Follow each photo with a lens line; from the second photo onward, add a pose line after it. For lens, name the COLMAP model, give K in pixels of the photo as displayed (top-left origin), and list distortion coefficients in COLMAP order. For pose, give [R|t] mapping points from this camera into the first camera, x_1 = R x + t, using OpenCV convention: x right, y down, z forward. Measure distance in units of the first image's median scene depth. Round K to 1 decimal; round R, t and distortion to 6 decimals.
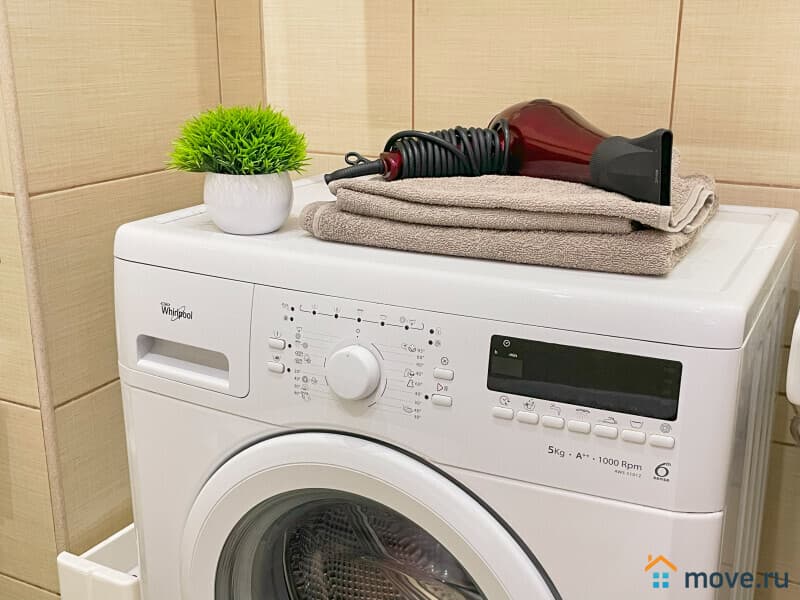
lens RADIAL K [[907.9, 0, 400.0], [0, 907.9, 300.0], [0, 0, 1]] dist [0.103448, 0.001029]
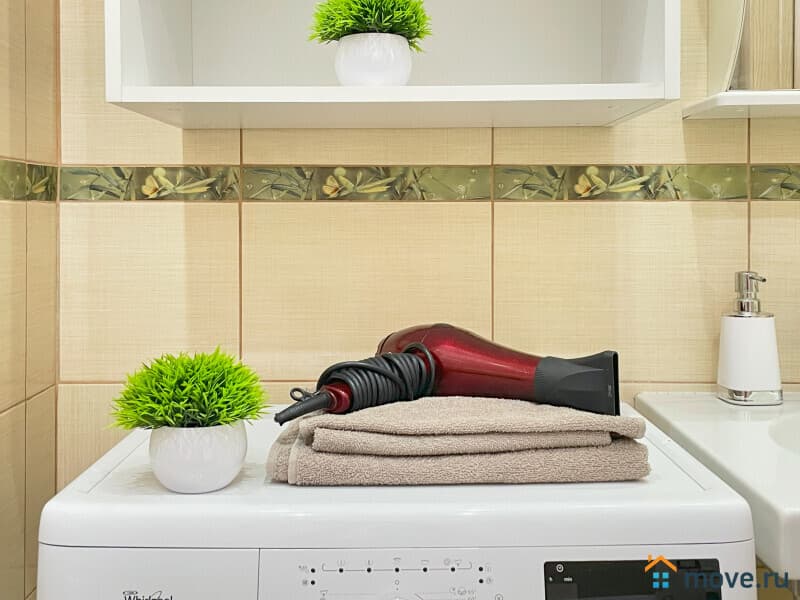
lens RADIAL K [[876.6, 0, 402.1], [0, 876.6, 222.3], [0, 0, 1]] dist [0.110301, -0.212535]
pose [[0.879959, -0.002240, 0.475045, -0.451516], [0.137491, 0.958391, -0.250166, -0.088239], [-0.454718, 0.285451, 0.843652, 0.099343]]
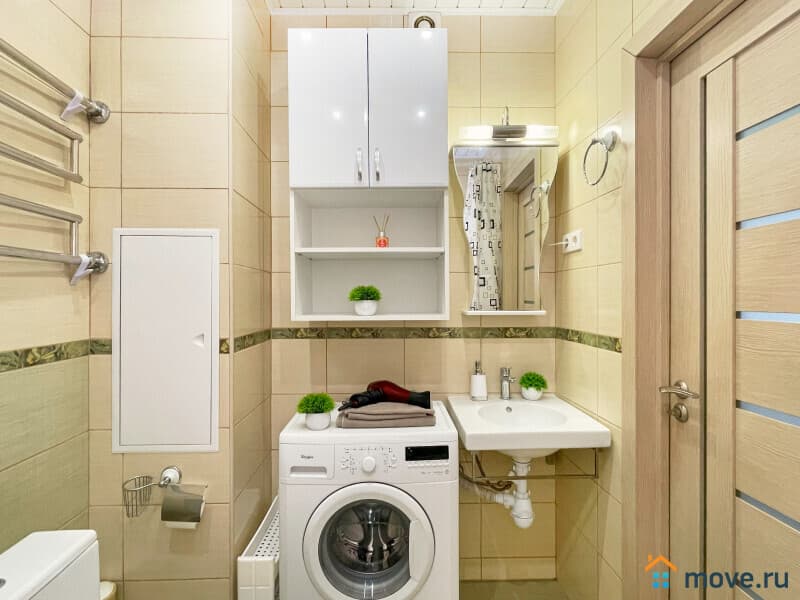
lens RADIAL K [[388.7, 0, 400.0], [0, 388.7, 300.0], [0, 0, 1]] dist [0.000255, 0.000051]
pose [[0.869346, -0.000748, 0.494203, -0.696779], [0.143505, 0.957294, -0.250989, -0.141451], [-0.472909, 0.289117, 0.832327, -0.578969]]
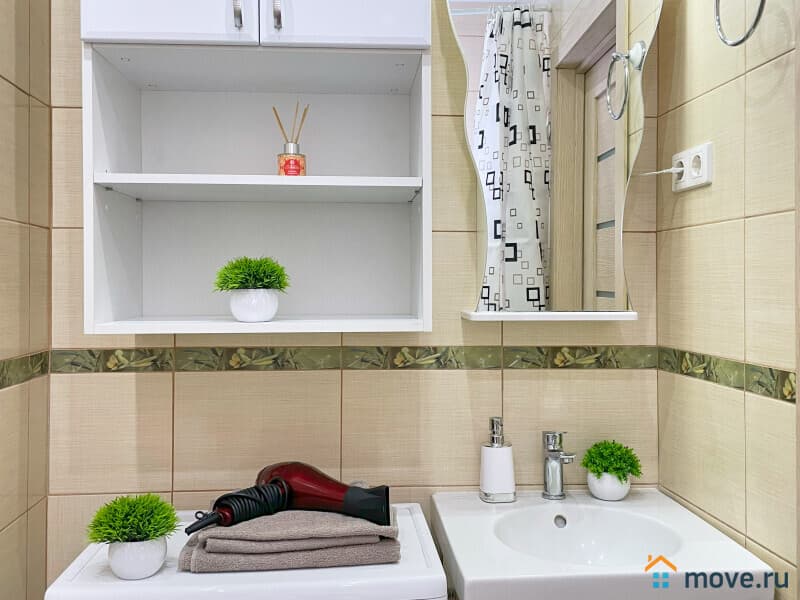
lens RADIAL K [[760.3, 0, 401.1], [0, 760.3, 282.1], [0, 0, 1]] dist [0.108647, -0.162957]
pose [[0.841785, 0.006477, 0.539773, -0.559188], [0.153803, 0.955605, -0.251325, -0.169028], [-0.517438, 0.294580, 0.803418, -0.488562]]
